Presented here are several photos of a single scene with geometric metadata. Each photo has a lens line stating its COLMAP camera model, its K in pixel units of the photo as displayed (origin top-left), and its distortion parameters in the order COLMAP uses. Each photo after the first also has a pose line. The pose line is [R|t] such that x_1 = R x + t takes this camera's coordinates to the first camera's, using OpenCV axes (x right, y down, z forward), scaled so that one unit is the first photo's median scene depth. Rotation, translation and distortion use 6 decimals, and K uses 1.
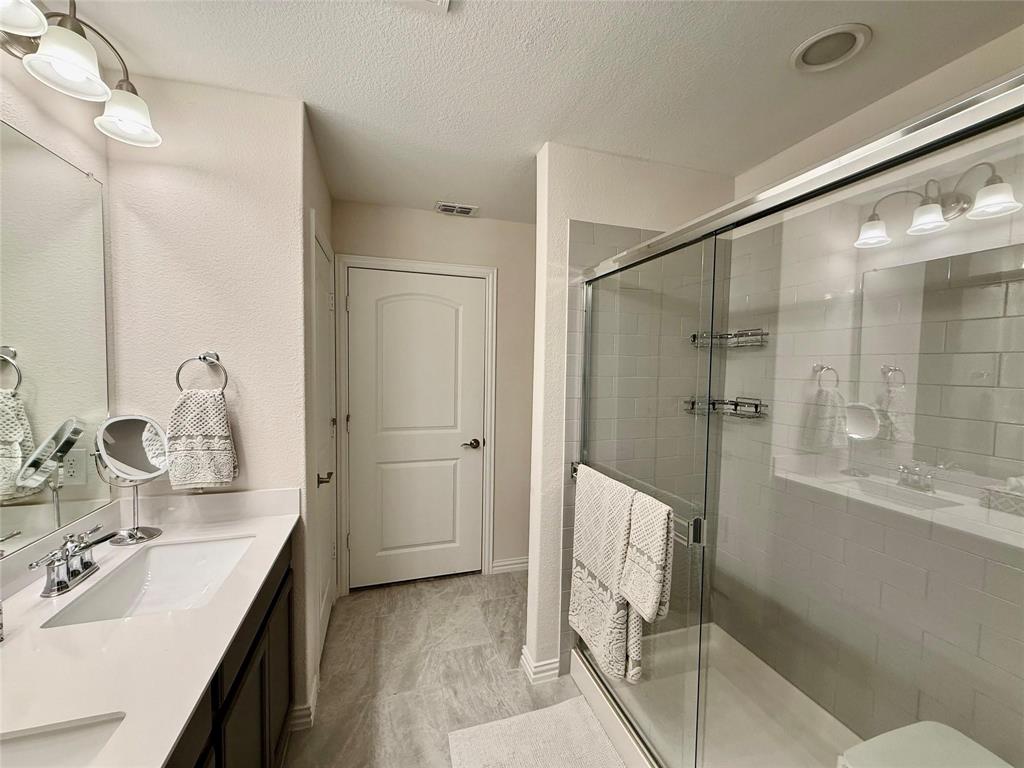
lens RADIAL K [[408.5, 0, 509.3], [0, 408.5, 384.8], [0, 0, 1]] dist [-0.000190, 0.000339]
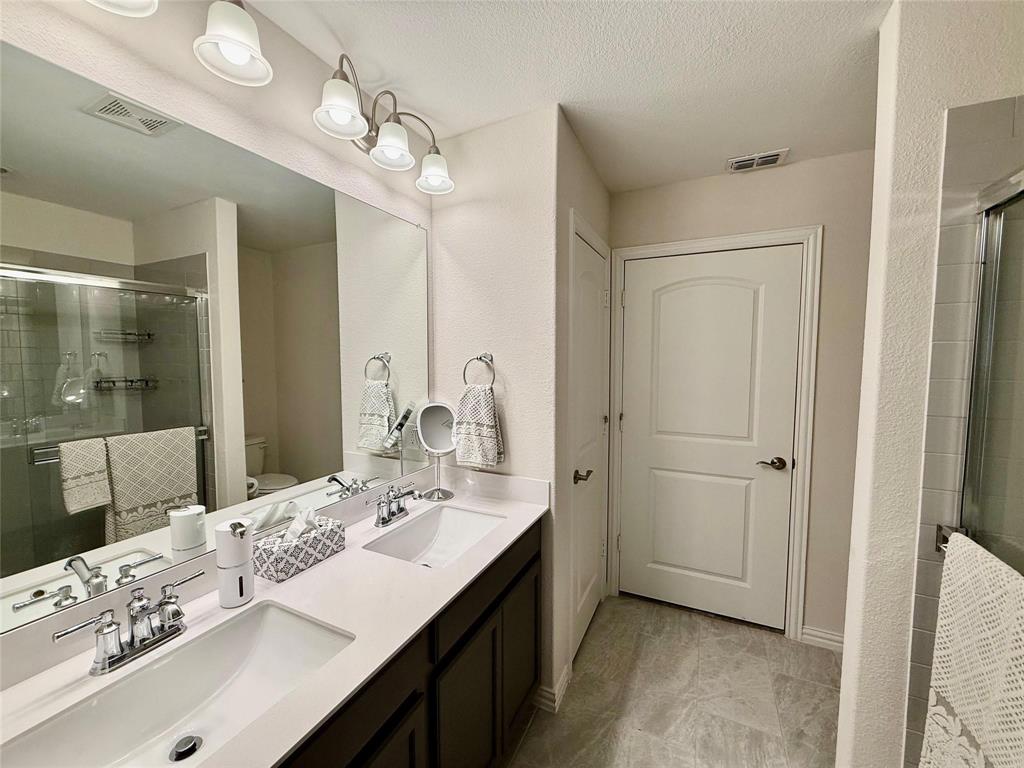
lens RADIAL K [[408.5, 0, 509.3], [0, 408.5, 384.8], [0, 0, 1]] dist [-0.000190, 0.000339]
pose [[0.728742, 0.029162, -0.684167, 0.111910], [-0.021986, 0.999574, 0.019188, -0.011091], [0.684436, 0.001059, 0.729072, 0.163405]]
